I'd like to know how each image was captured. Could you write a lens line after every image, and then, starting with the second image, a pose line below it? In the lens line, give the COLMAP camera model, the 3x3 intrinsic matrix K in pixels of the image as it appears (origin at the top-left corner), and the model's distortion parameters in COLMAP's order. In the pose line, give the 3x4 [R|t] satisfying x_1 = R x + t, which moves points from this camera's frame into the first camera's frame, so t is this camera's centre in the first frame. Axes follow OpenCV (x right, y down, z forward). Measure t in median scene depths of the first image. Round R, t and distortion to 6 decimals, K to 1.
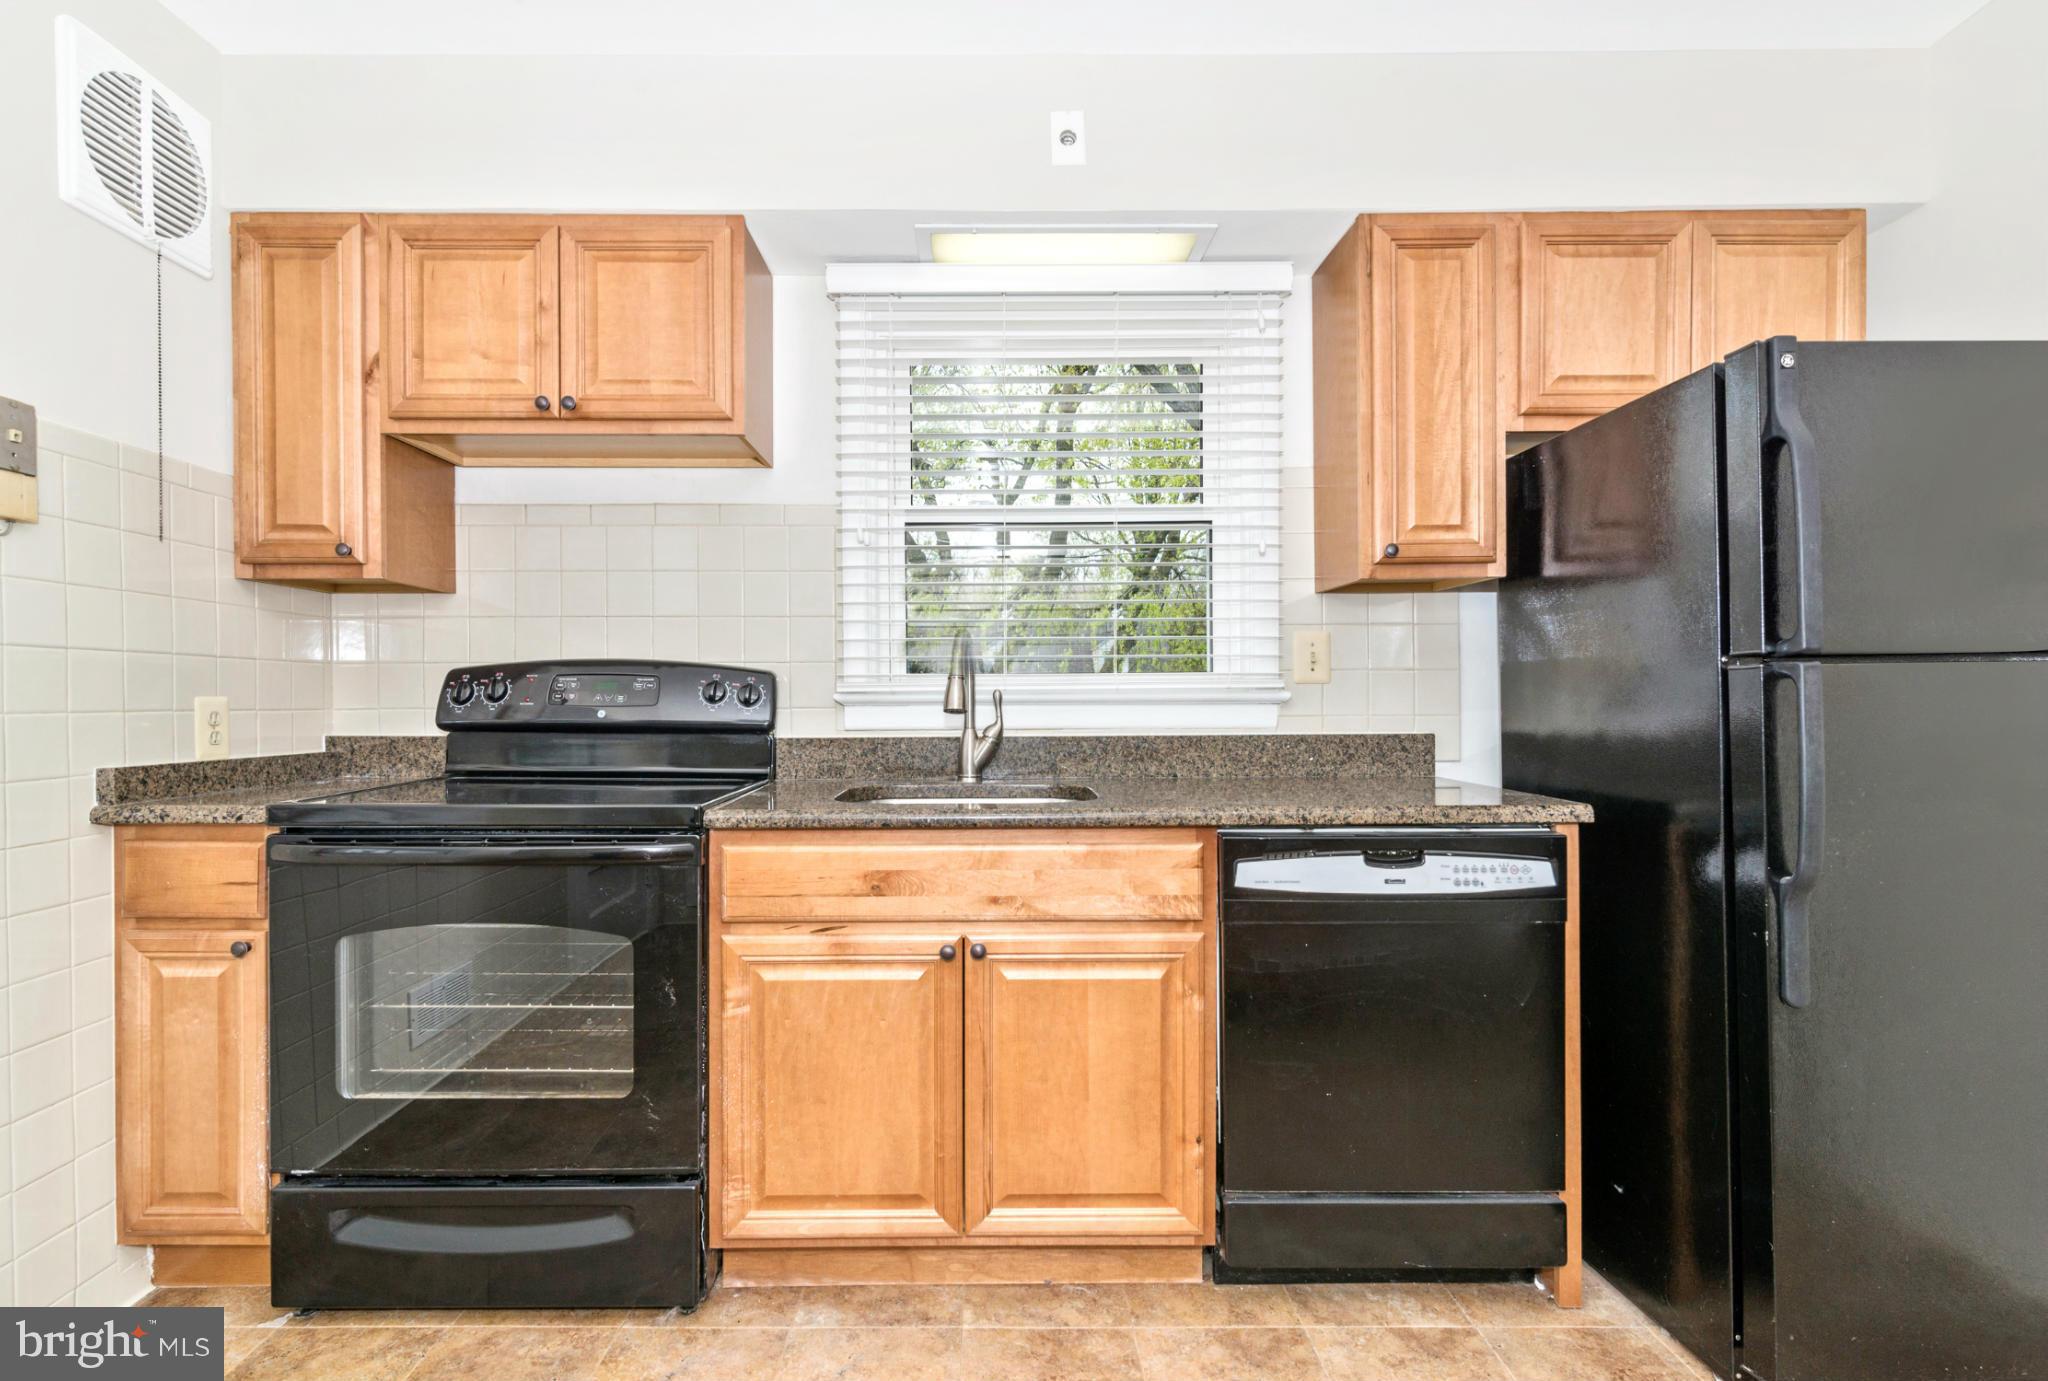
lens RADIAL K [[972.1, 0, 1022.1], [0, 972.1, 699.5], [0, 0, 1]] dist [0.001080, 0.000047]
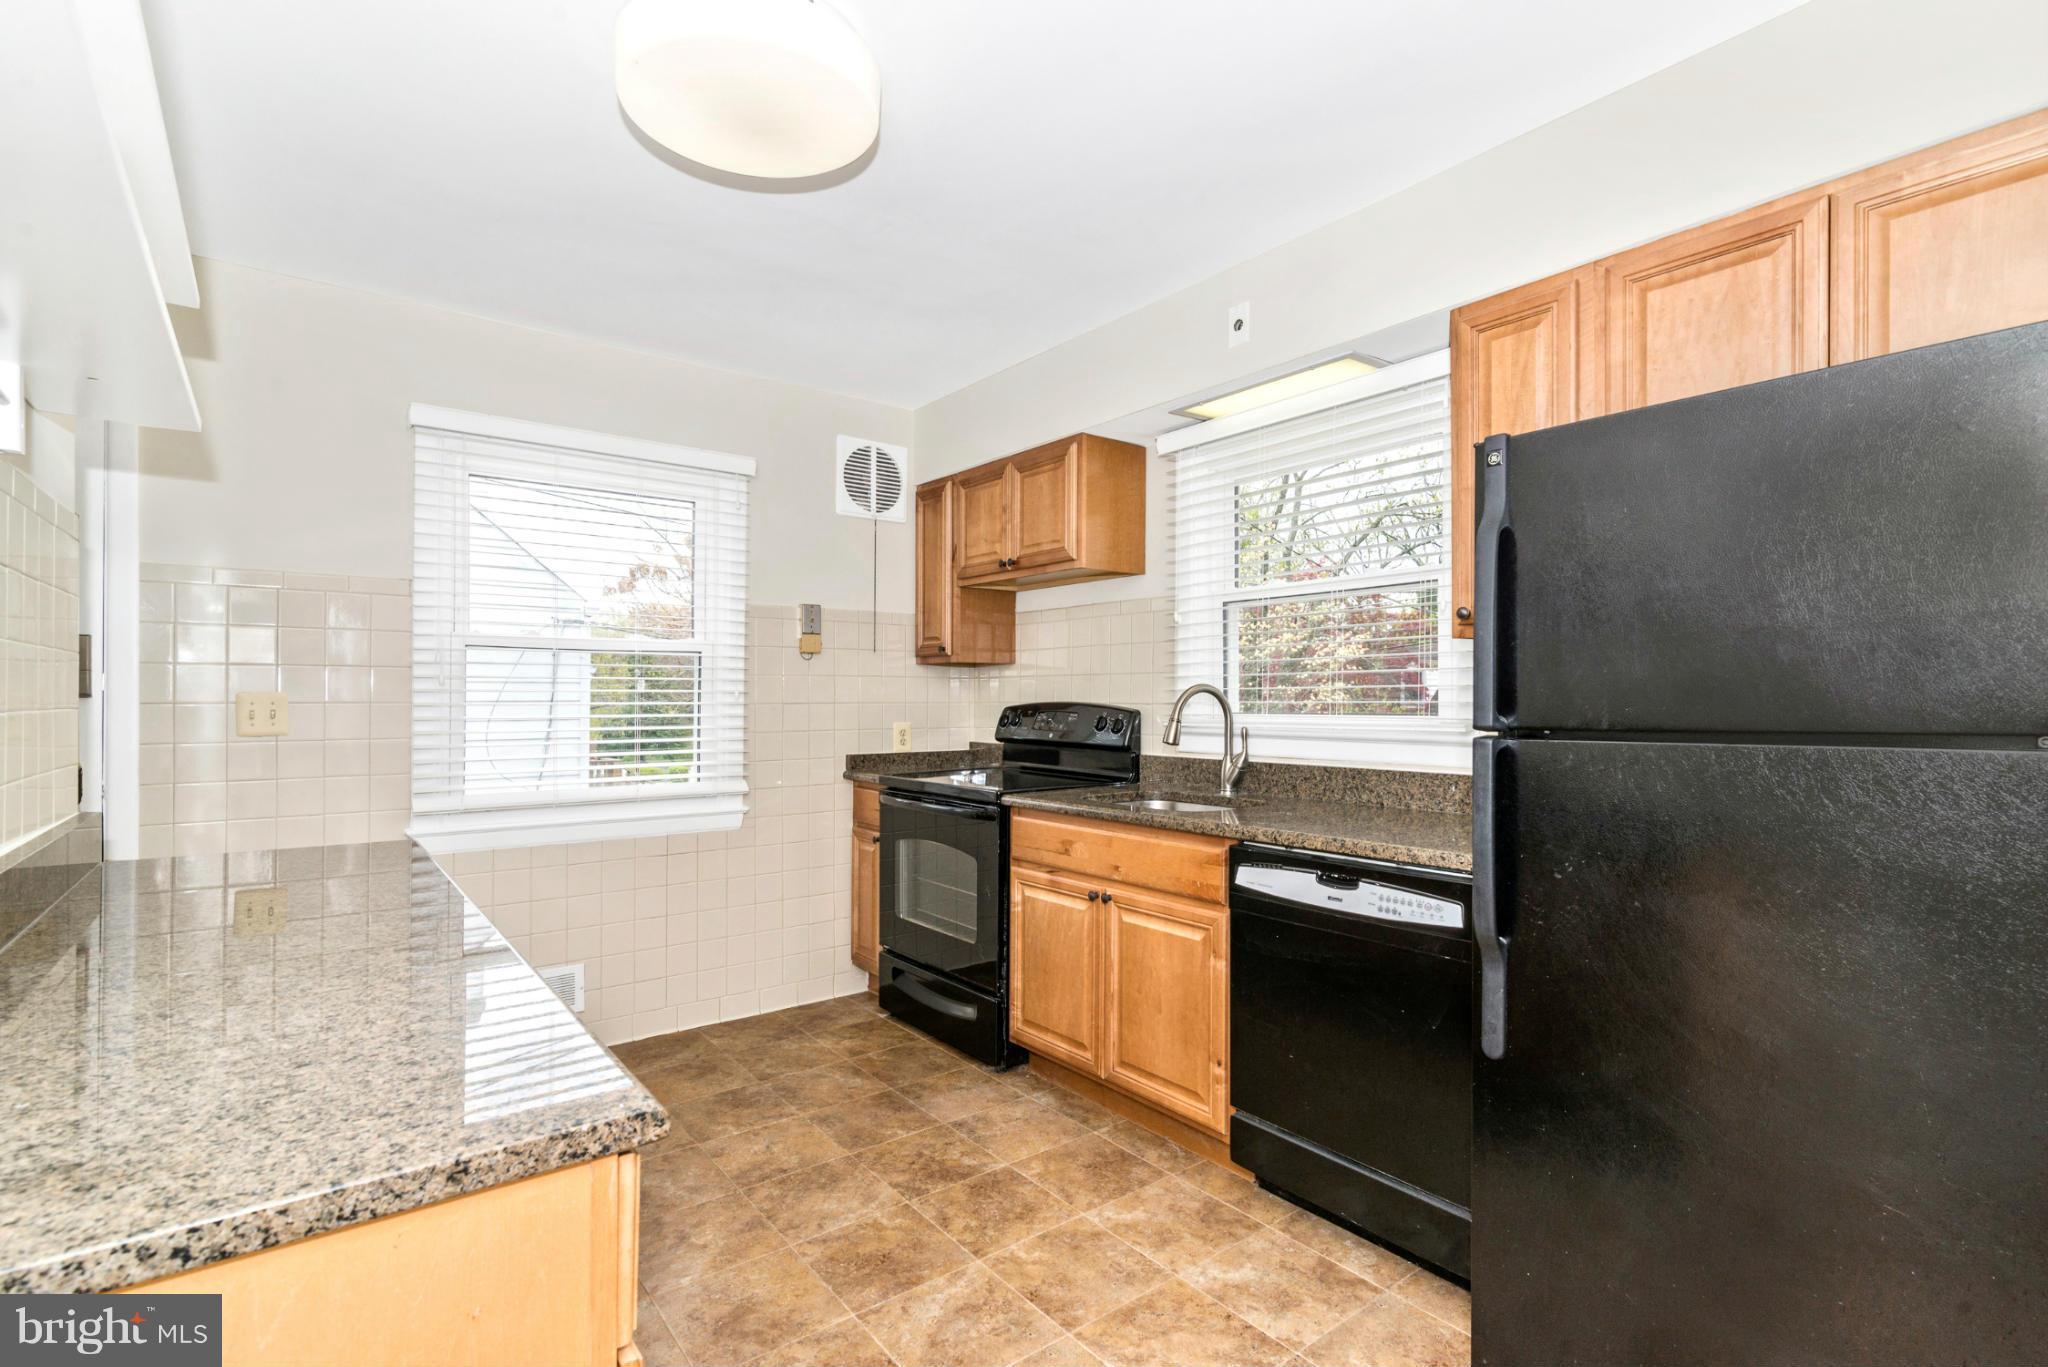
lens RADIAL K [[949.6, 0, 1040.0], [0, 949.6, 684.5], [0, 0, 1]] dist [0.006157, -0.001410]
pose [[0.623325, -0.007379, -0.781928, 1.065775], [-0.002682, 0.999929, -0.011574, -0.068763], [0.781958, 0.009311, 0.623261, -0.047617]]
